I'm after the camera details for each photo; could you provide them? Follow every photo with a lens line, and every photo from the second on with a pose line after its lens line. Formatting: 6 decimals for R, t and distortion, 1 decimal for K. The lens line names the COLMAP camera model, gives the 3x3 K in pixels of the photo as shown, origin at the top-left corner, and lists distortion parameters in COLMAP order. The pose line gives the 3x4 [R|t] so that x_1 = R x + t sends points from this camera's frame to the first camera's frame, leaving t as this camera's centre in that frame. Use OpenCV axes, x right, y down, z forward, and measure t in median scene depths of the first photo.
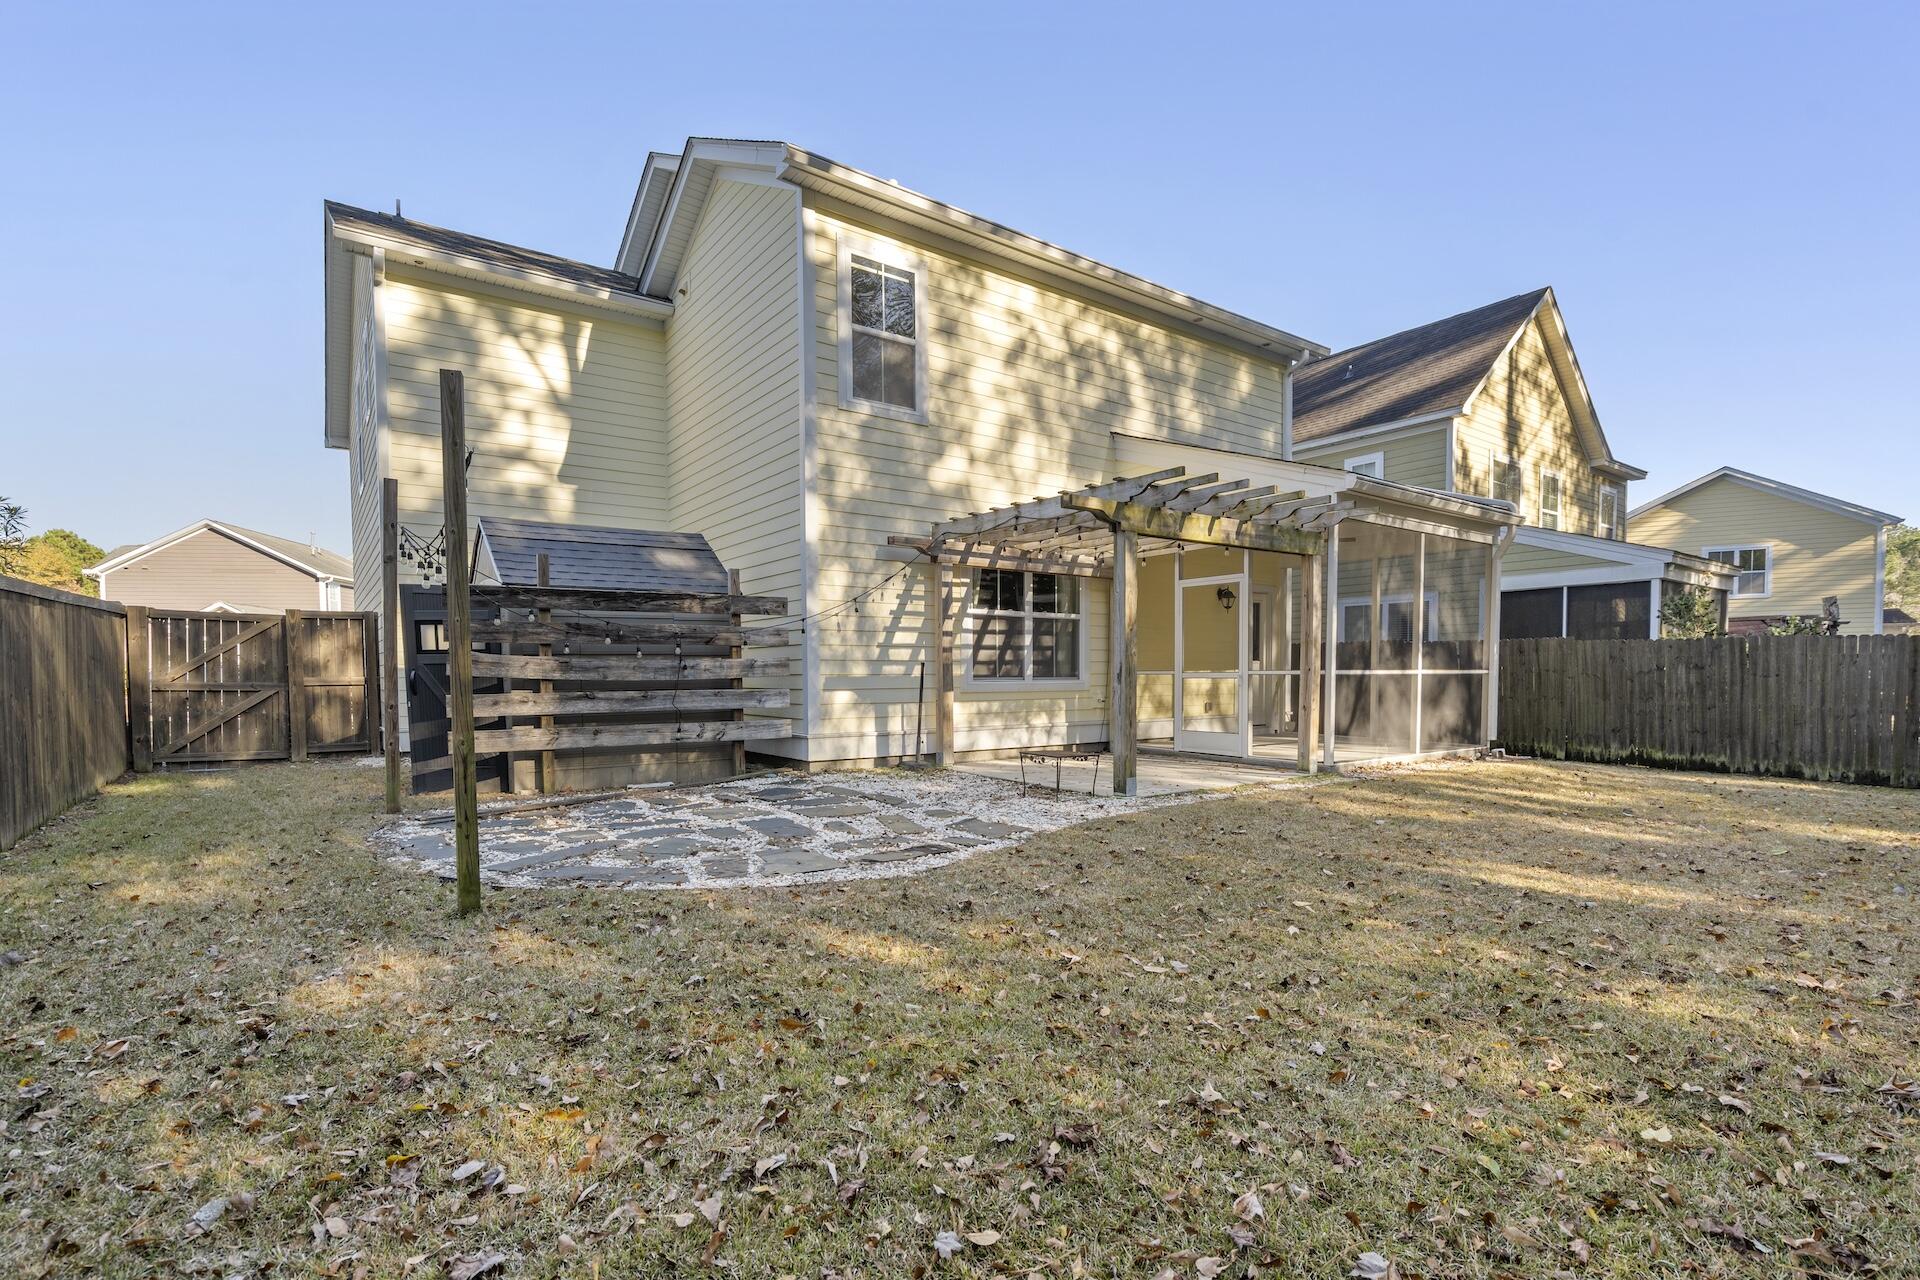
lens RADIAL K [[863.0, 0, 931.5], [0, 863.0, 661.1], [0, 0, 1]] dist [-0.001357, -0.000014]
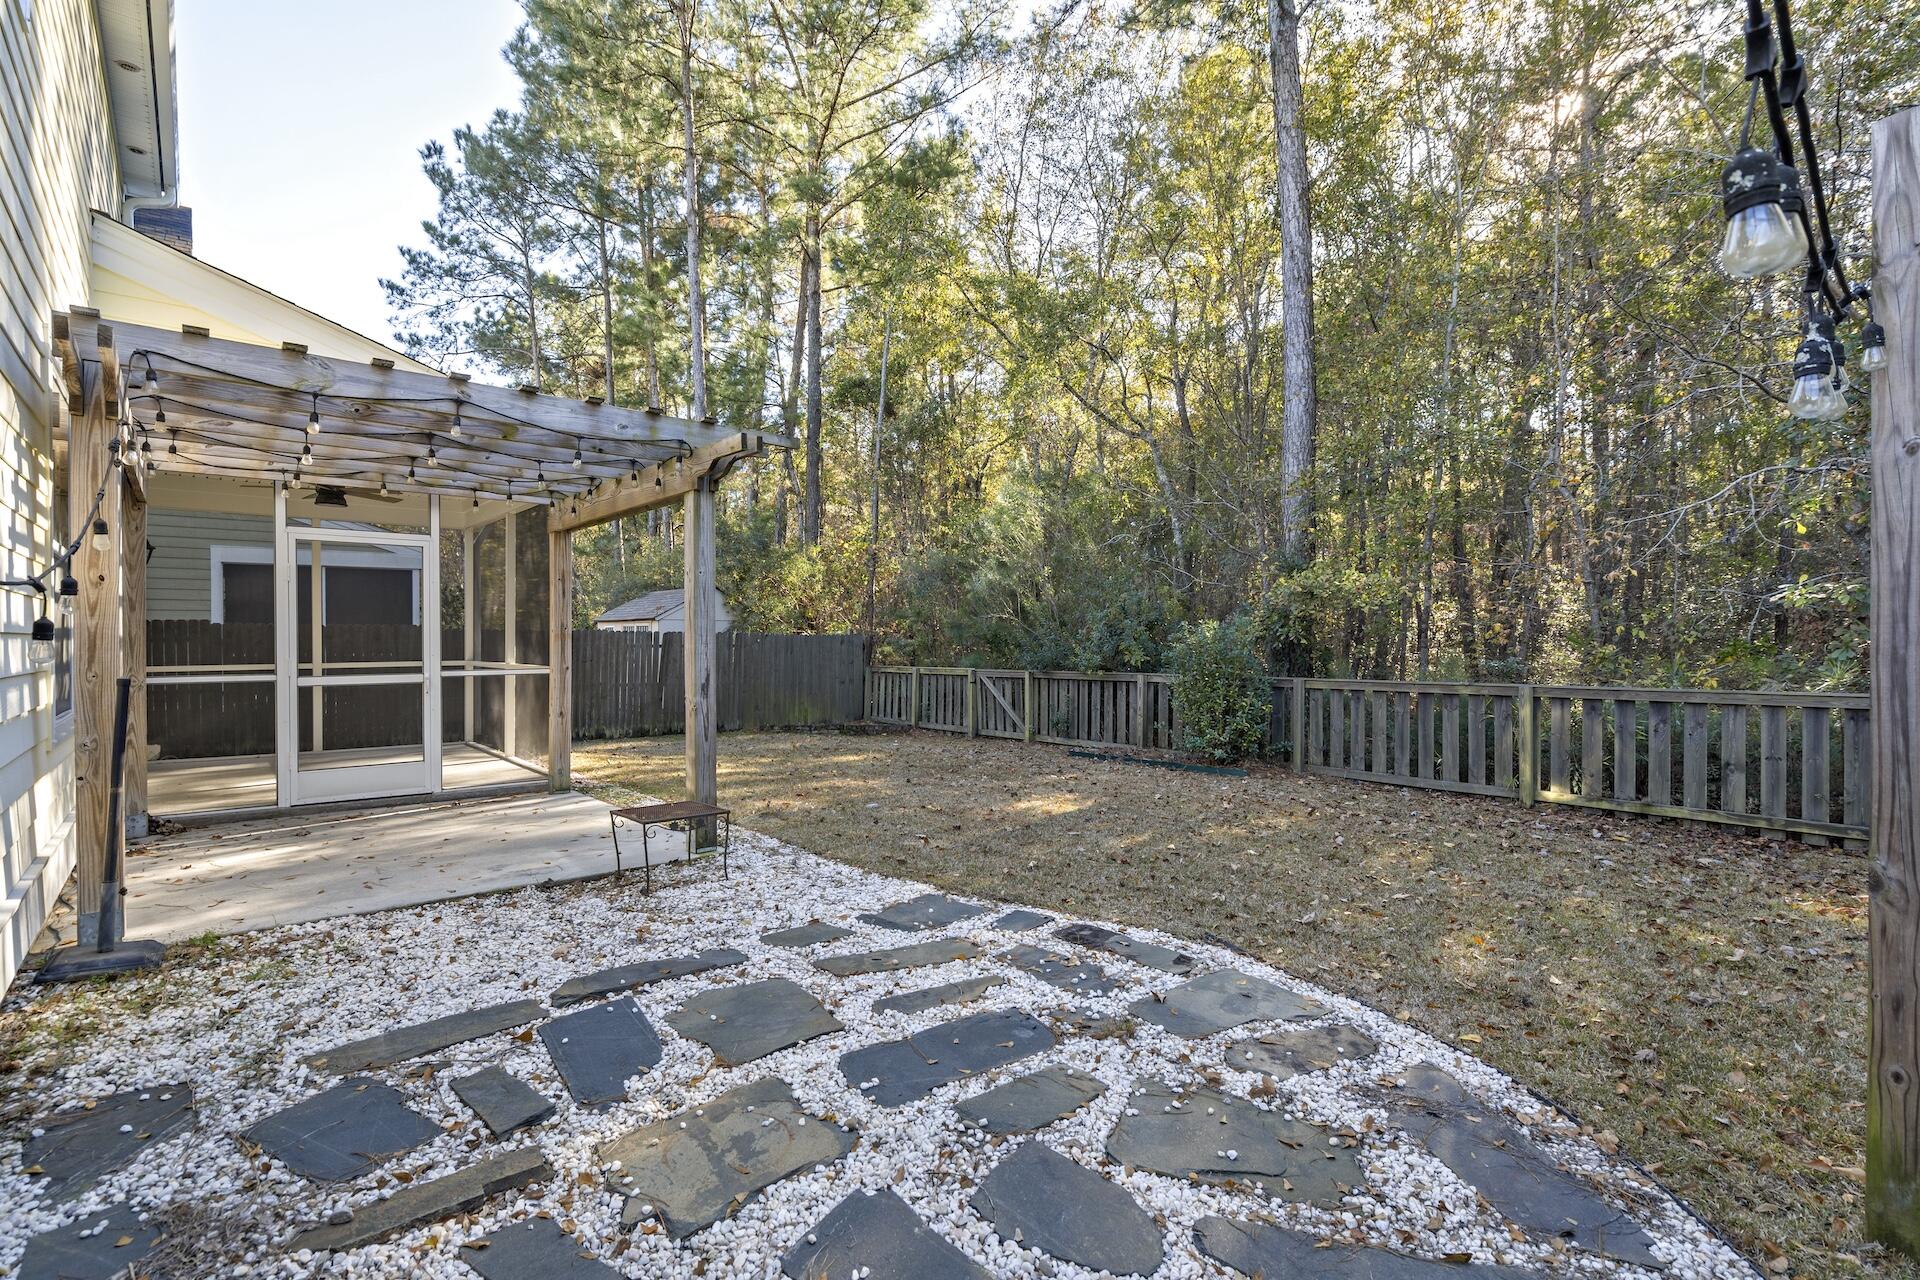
lens RADIAL K [[863.0, 0, 931.5], [0, 863.0, 661.1], [0, 0, 1]] dist [-0.001357, -0.000014]
pose [[-0.081845, -0.009143, 0.996603, -0.711725], [-0.007005, 0.999939, 0.008598, -0.021159], [-0.996620, -0.006277, -0.081904, 1.176593]]
